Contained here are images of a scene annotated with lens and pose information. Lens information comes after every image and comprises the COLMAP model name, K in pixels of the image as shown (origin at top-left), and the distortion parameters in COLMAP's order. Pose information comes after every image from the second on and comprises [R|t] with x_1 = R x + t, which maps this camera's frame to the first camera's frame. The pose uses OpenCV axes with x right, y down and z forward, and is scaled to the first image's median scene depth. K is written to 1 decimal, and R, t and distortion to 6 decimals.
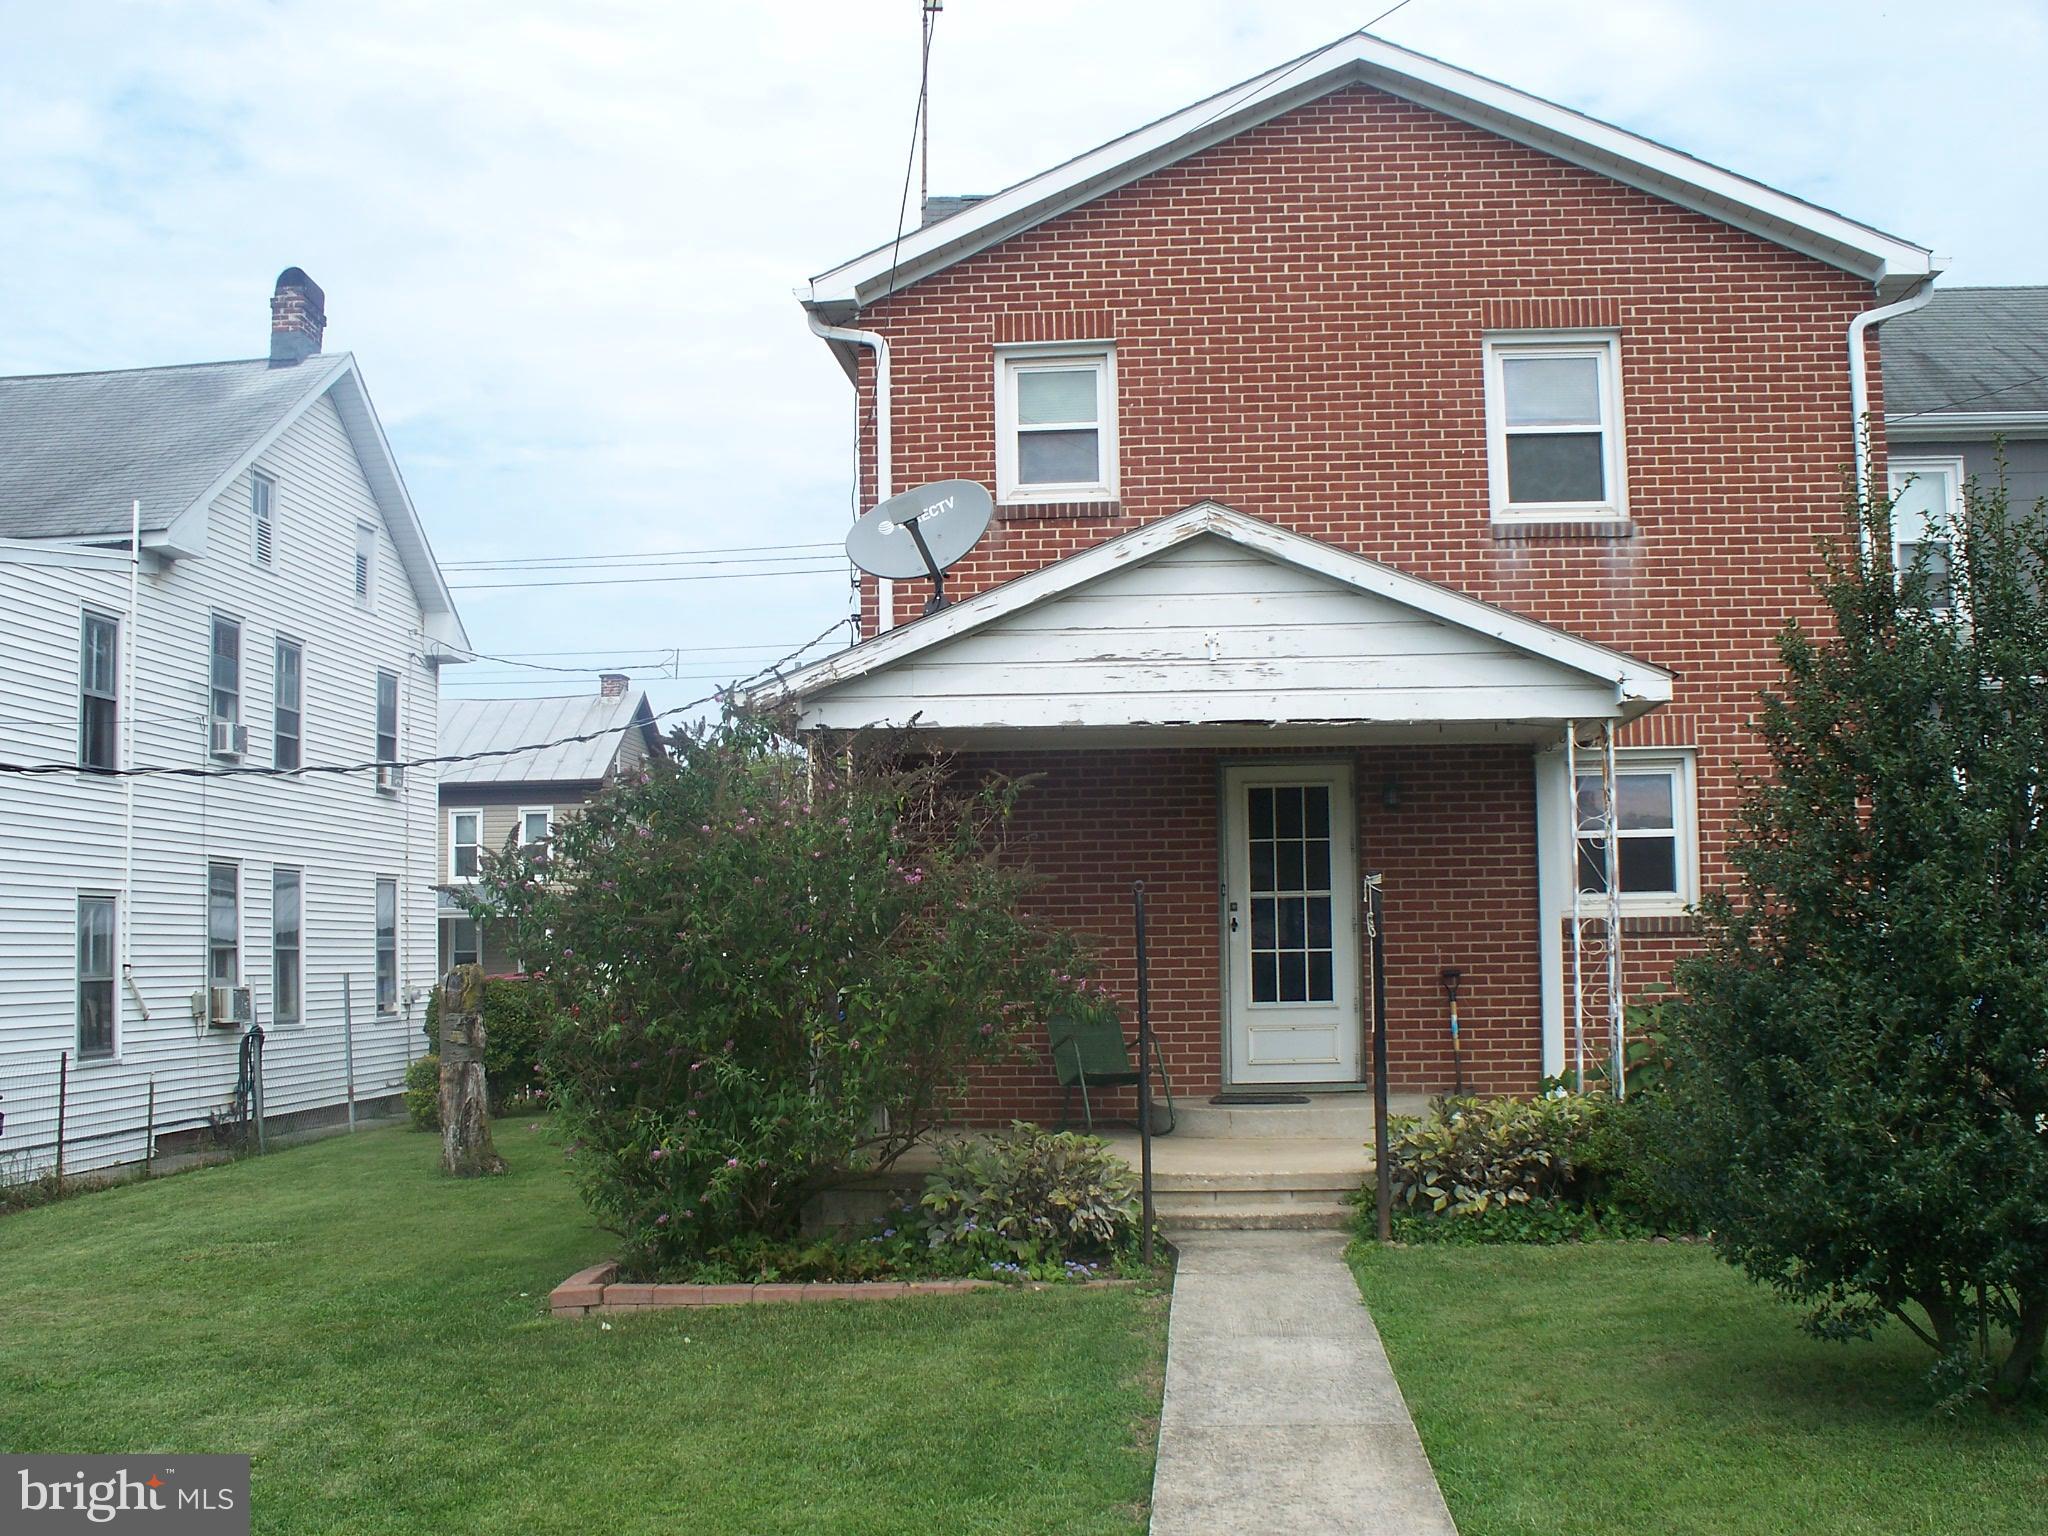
lens RADIAL K [[2218.1, 0, 990.4], [0, 2218.1, 776.0], [0, 0, 1]] dist [-0.233470, 0.264156]
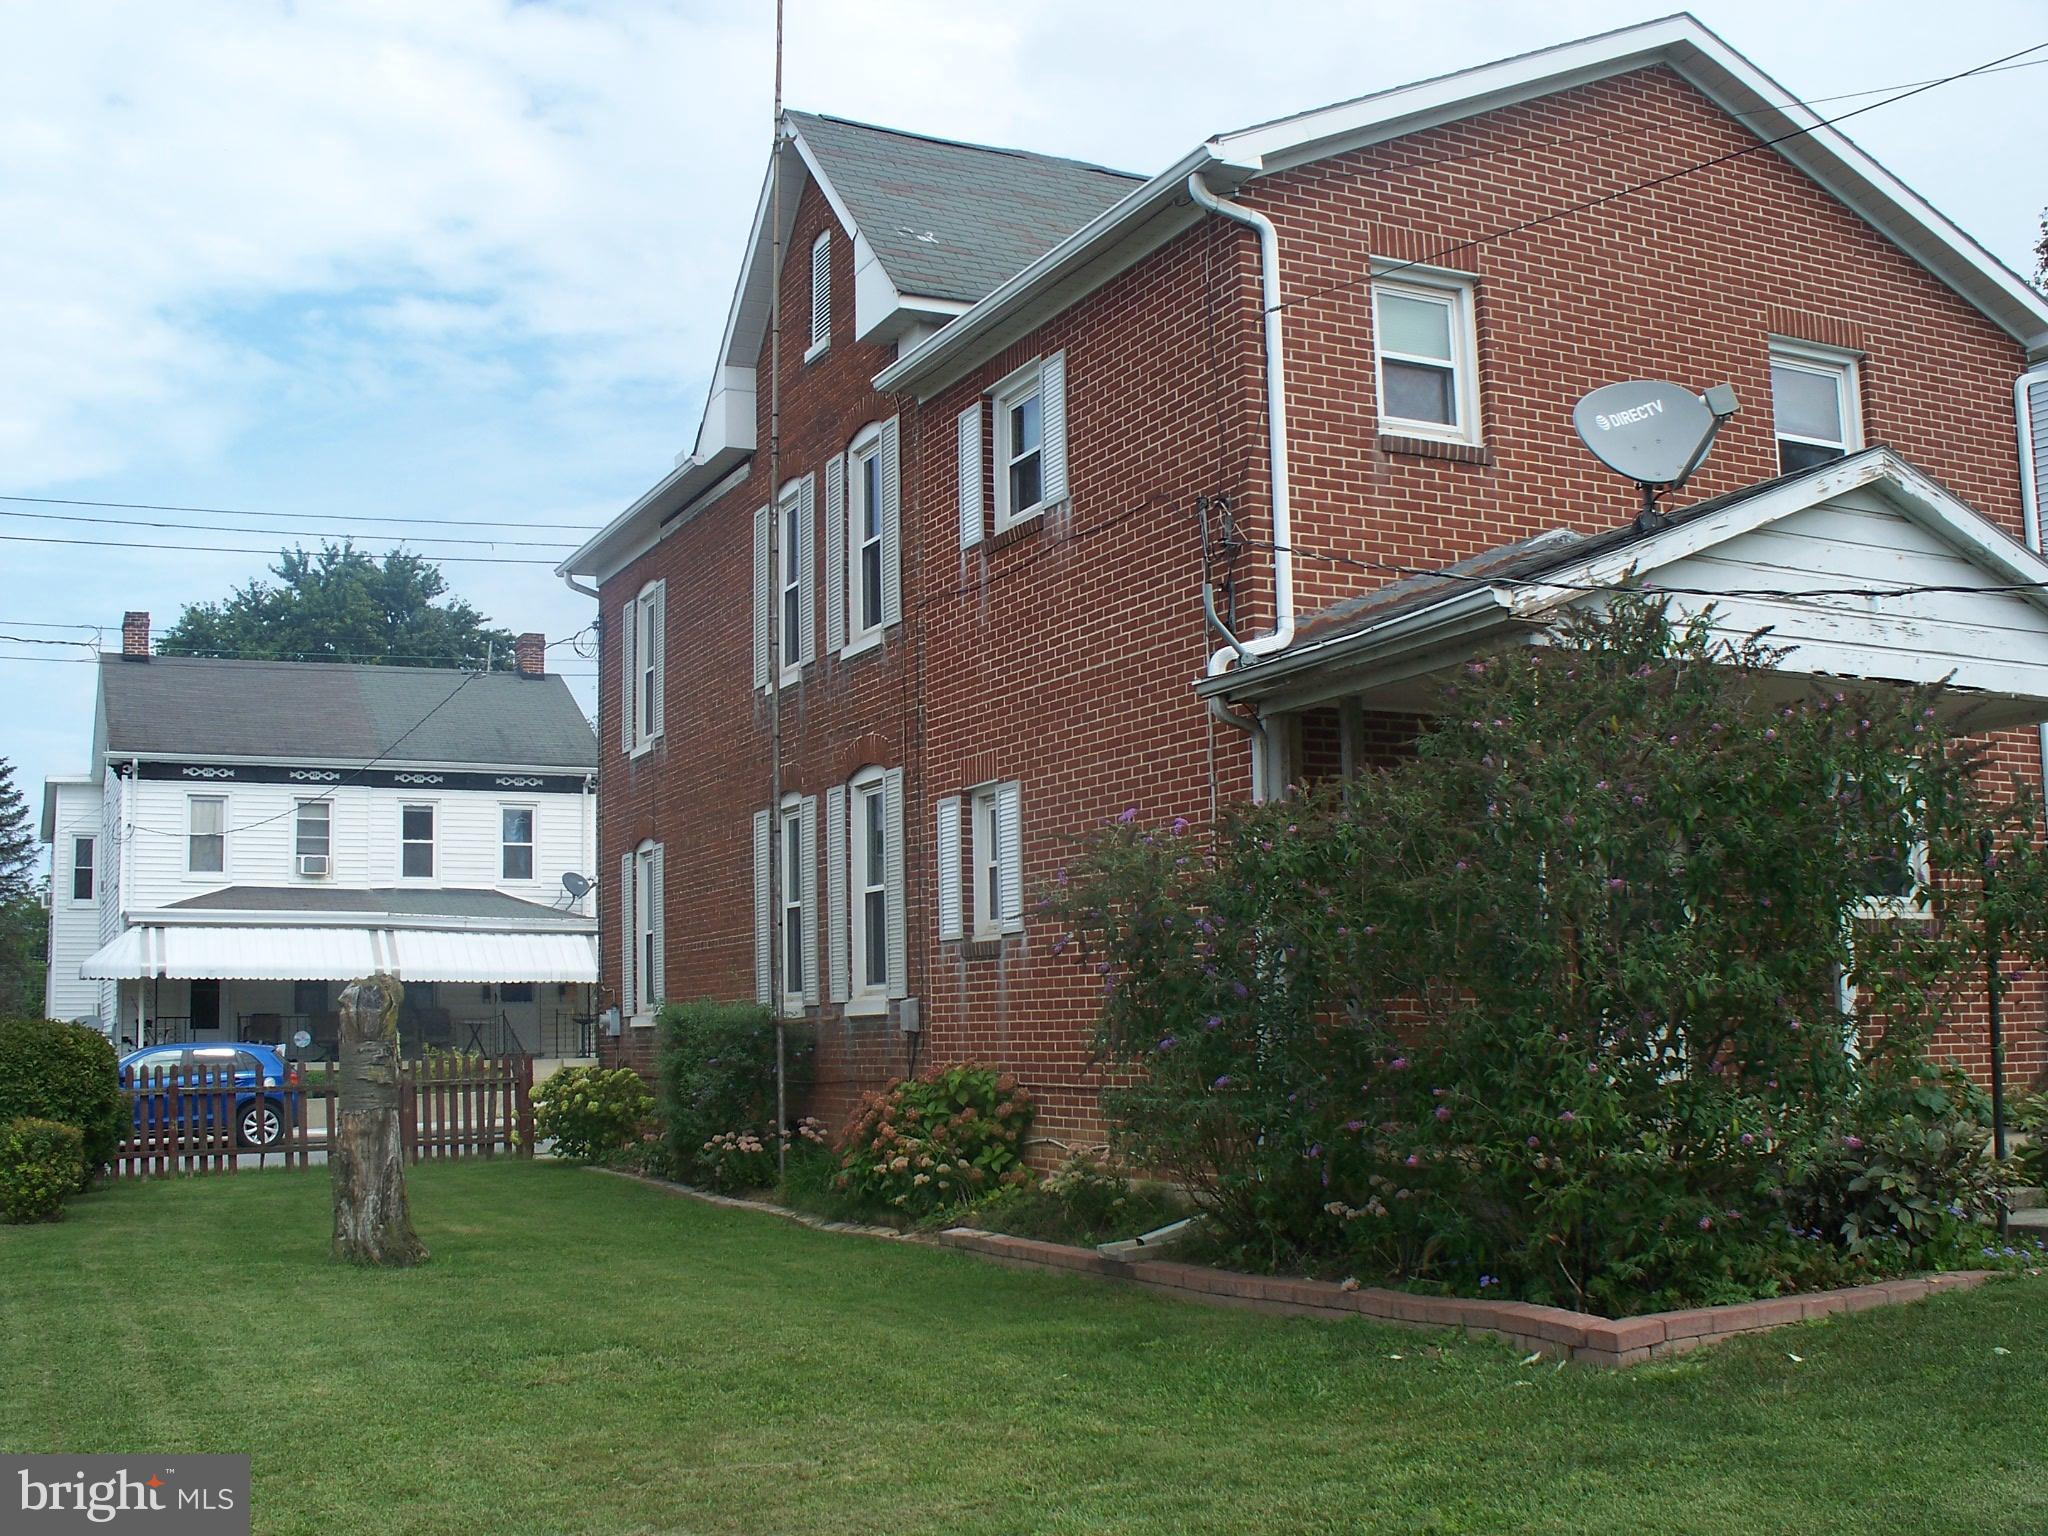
lens RADIAL K [[2218.1, 0, 990.4], [0, 2218.1, 776.0], [0, 0, 1]] dist [-0.233470, 0.264156]
pose [[0.852937, 0.063297, 0.518162, -0.592616], [-0.037288, 0.997473, -0.060469, 0.073974], [-0.520680, 0.032255, 0.853142, 0.354613]]
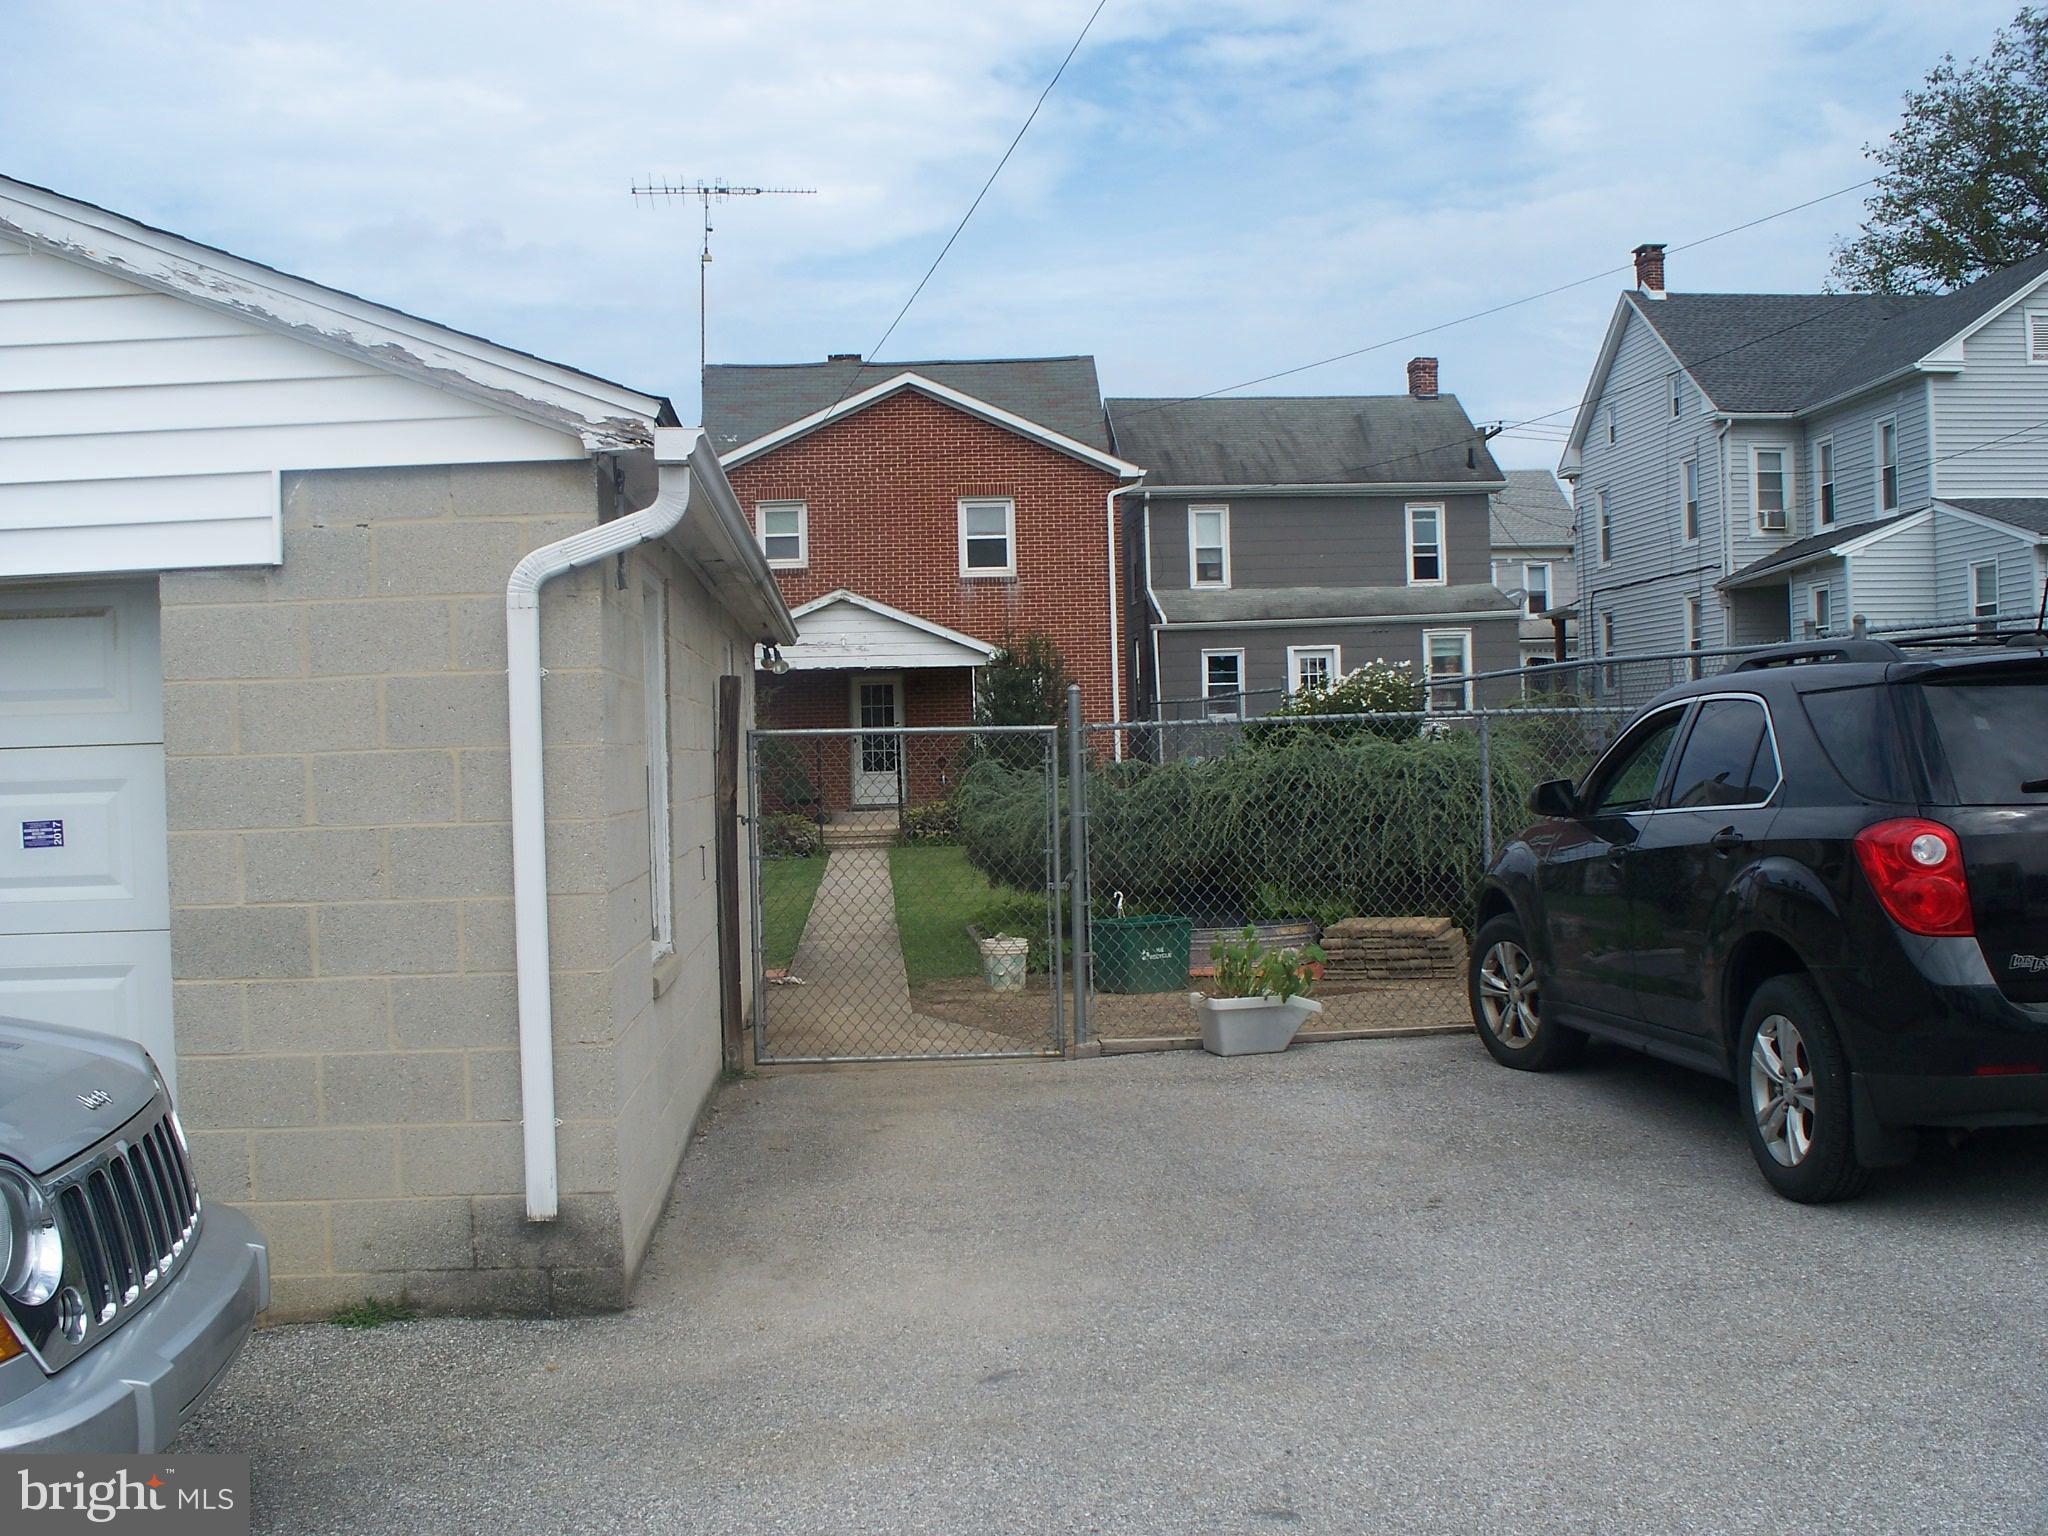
lens RADIAL K [[2162.0, 0, 1009.7], [0, 2162.0, 781.9], [0, 0, 1]] dist [-0.210886, 0.219072]
pose [[0.987402, -0.014753, 0.157541, -0.102509], [0.000663, 0.996021, 0.089114, -0.103993], [-0.158228, -0.087887, 0.983483, -1.436934]]
